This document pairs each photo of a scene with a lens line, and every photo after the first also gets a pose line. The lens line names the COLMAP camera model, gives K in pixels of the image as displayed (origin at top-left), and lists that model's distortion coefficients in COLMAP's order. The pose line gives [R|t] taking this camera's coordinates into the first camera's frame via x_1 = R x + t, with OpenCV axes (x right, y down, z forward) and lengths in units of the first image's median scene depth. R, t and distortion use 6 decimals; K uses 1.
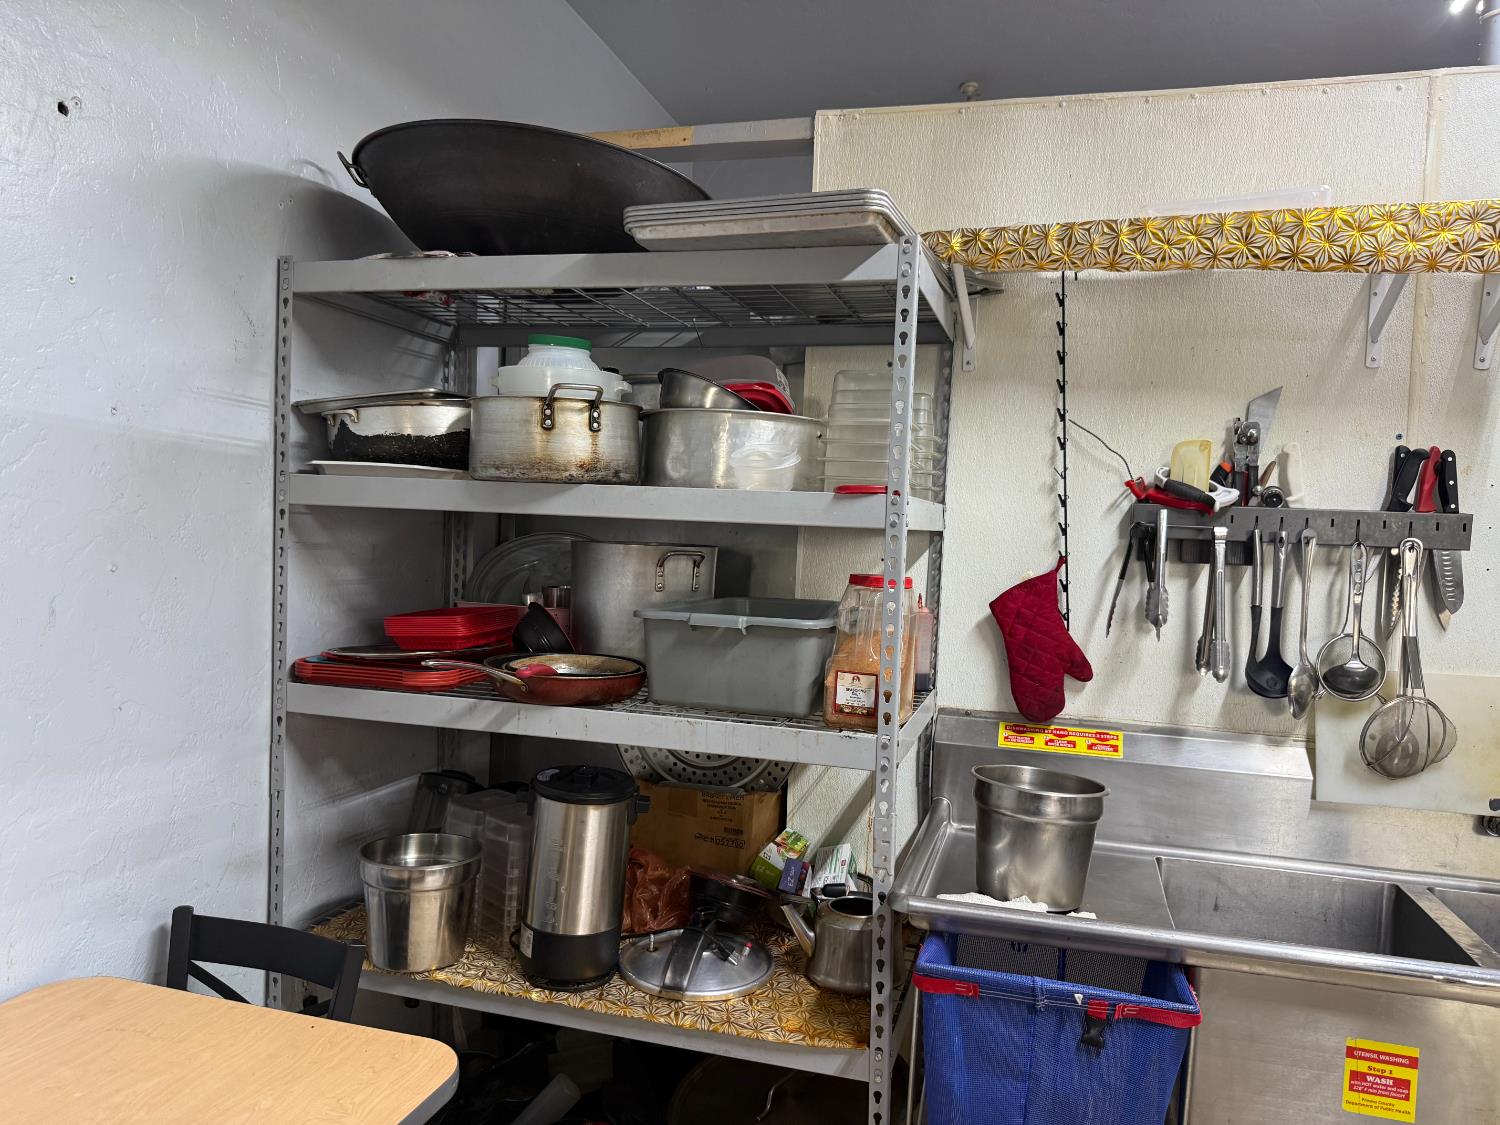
lens RADIAL K [[1050.5, 0, 753.4], [0, 1050.5, 565.4], [0, 0, 1]] dist [0.105998, -0.147311]
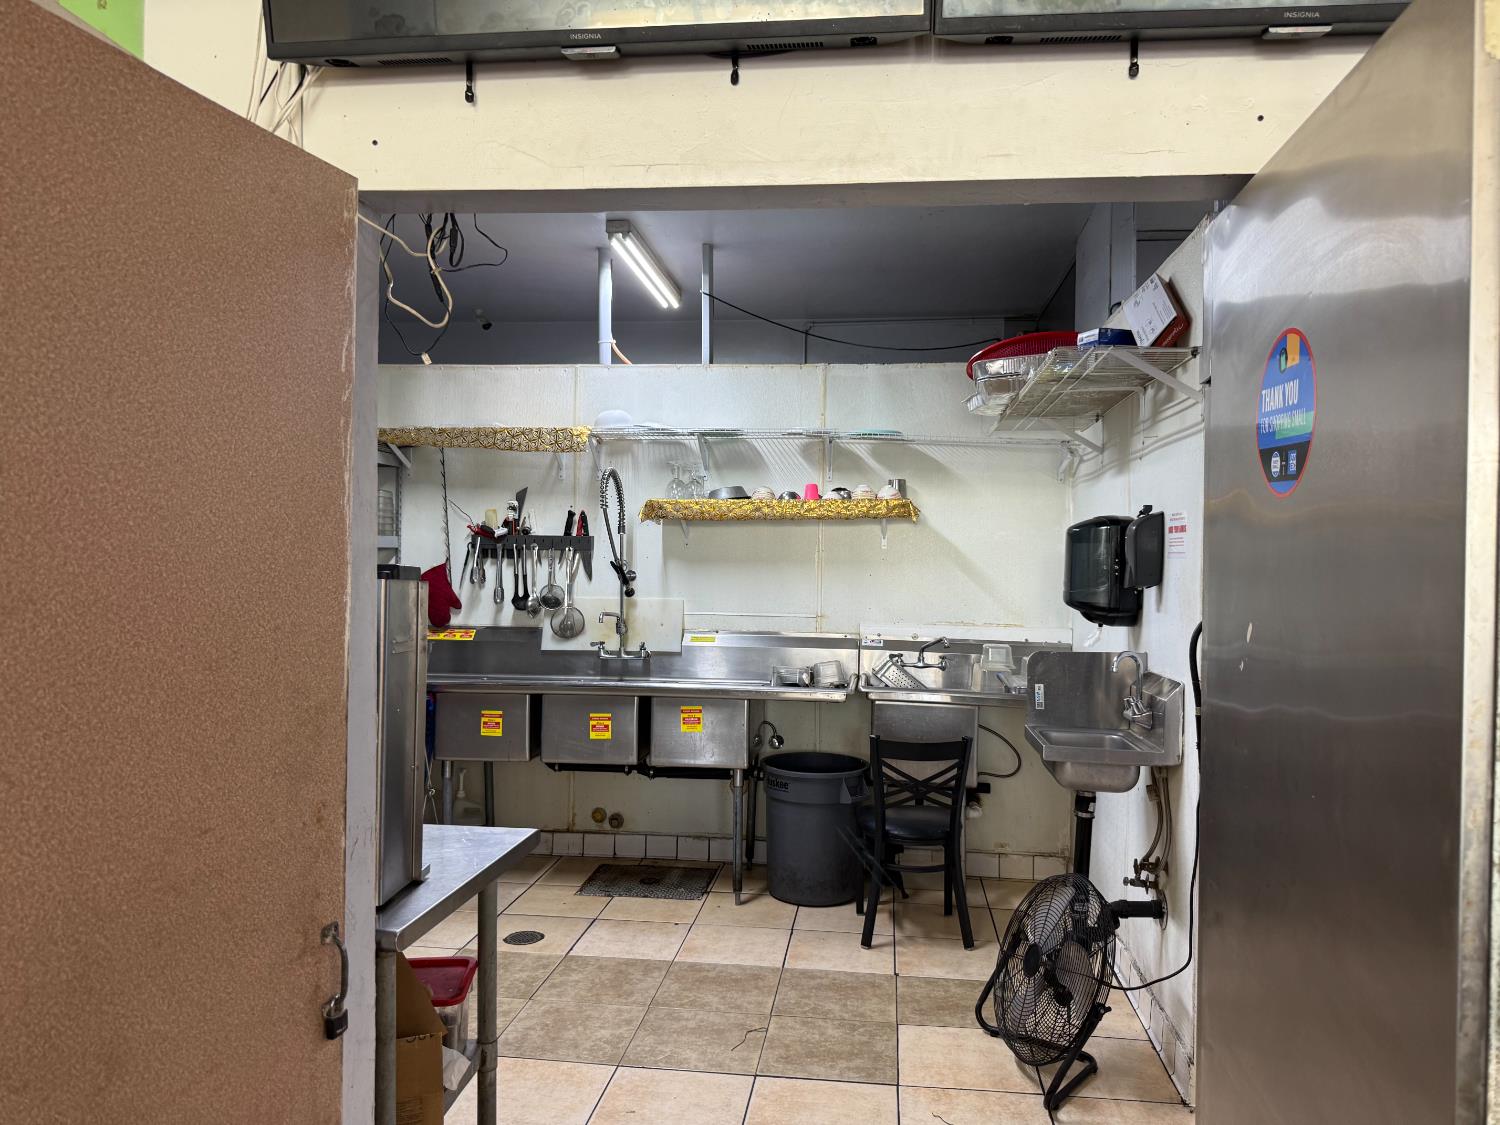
lens RADIAL K [[1050.5, 0, 753.4], [0, 1050.5, 565.4], [0, 0, 1]] dist [0.105998, -0.147311]
pose [[0.986660, -0.028211, 0.160329, 0.604925], [0.031395, 0.999356, -0.017360, 0.075233], [-0.159736, 0.022161, 0.986911, -1.507431]]
